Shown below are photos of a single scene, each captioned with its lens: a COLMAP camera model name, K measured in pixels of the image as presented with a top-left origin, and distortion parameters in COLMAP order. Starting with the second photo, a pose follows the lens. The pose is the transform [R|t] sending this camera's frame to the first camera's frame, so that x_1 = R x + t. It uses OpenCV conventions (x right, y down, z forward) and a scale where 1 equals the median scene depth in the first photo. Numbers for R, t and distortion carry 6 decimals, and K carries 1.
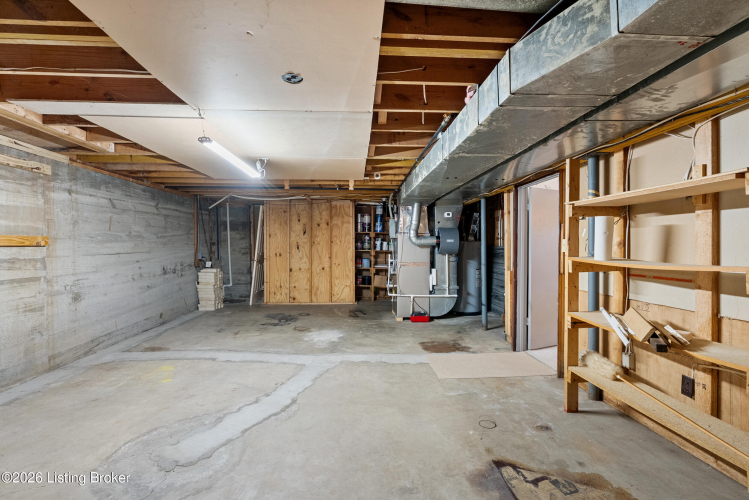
lens RADIAL K [[344.0, 0, 375.3], [0, 344.0, 244.8], [0, 0, 1]] dist [-0.004416, 0.000191]
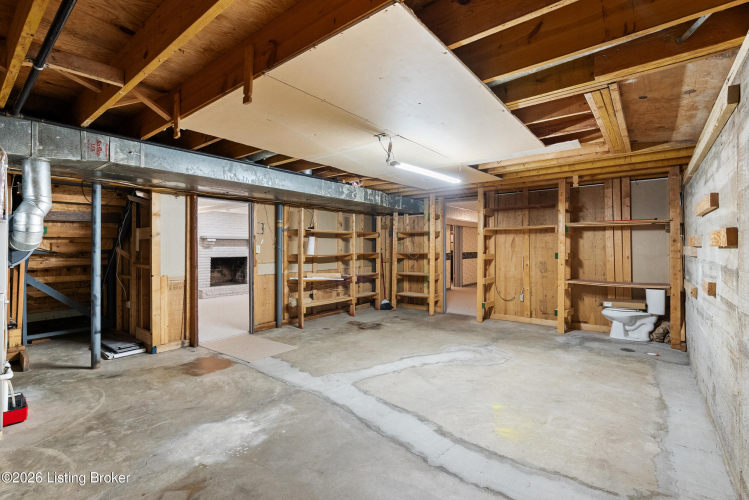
lens RADIAL K [[344.0, 0, 375.3], [0, 344.0, 244.8], [0, 0, 1]] dist [-0.004416, 0.000191]
pose [[-0.742801, 0.011858, 0.669408, -0.995596], [0.001932, 0.999877, -0.015568, 0.007769], [-0.669510, -0.010271, -0.742732, 1.911649]]
